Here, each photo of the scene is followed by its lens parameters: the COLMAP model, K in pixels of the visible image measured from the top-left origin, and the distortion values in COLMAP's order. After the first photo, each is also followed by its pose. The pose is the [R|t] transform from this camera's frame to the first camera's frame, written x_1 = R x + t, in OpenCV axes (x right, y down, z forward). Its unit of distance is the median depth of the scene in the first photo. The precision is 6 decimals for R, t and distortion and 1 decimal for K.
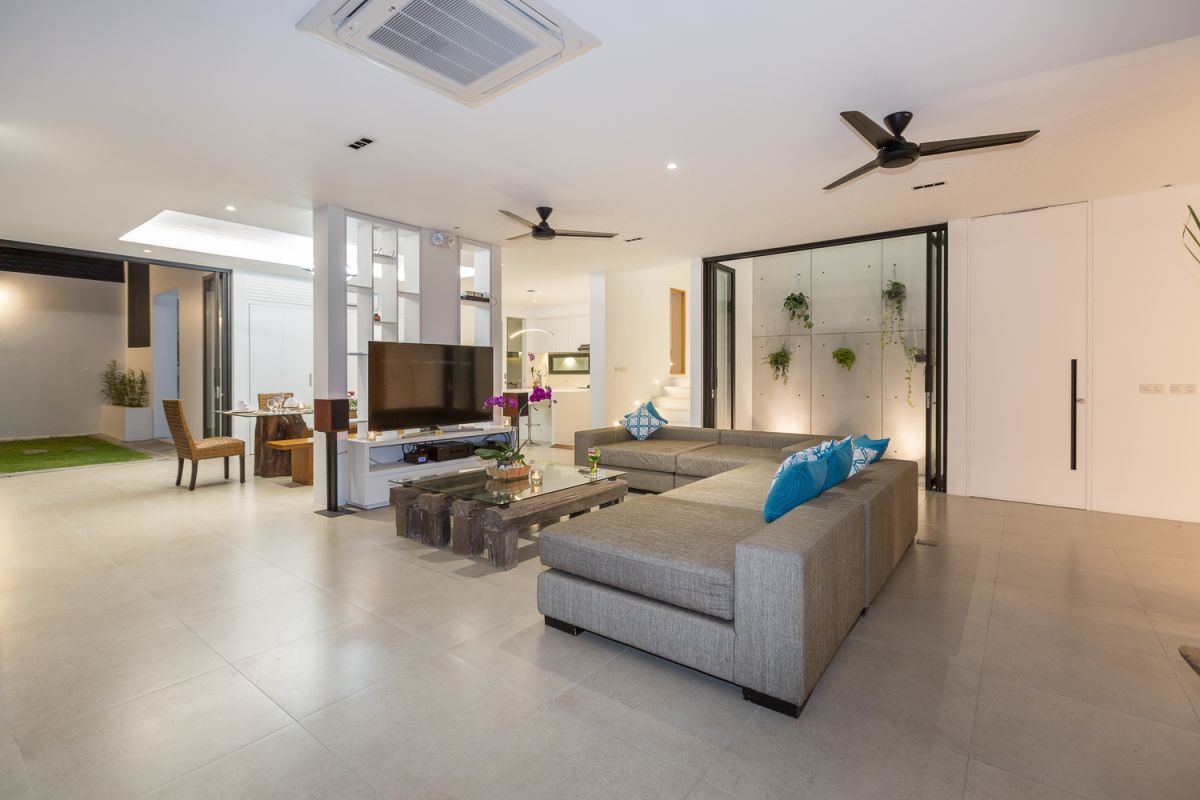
lens RADIAL K [[561.3, 0, 620.8], [0, 561.3, 386.4], [0, 0, 1]] dist [-0.017389, 0.003207]
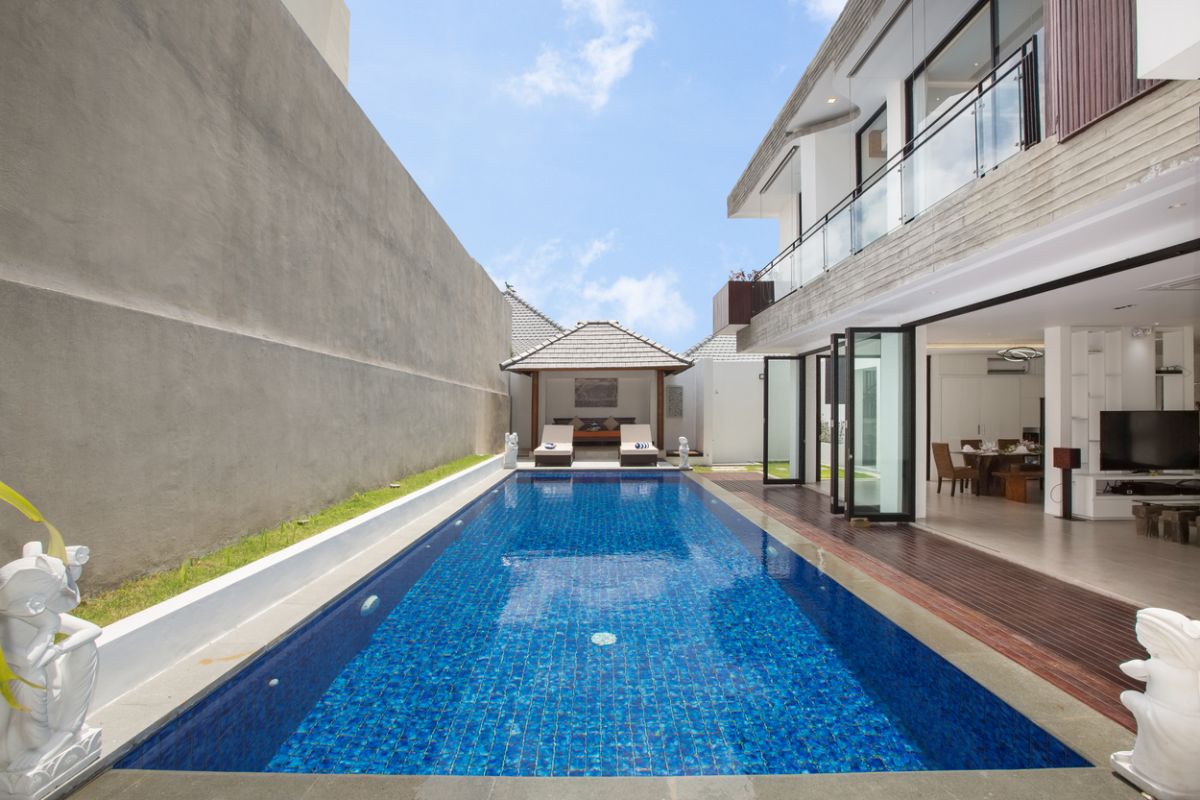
lens RADIAL K [[564.1, 0, 631.3], [0, 564.1, 404.4], [0, 0, 1]] dist [0.006109, -0.001226]
pose [[0.635117, -0.019261, -0.772175, -0.053962], [-0.007276, 0.999496, -0.030915, -0.029834], [0.772381, 0.025253, 0.634657, -0.738891]]
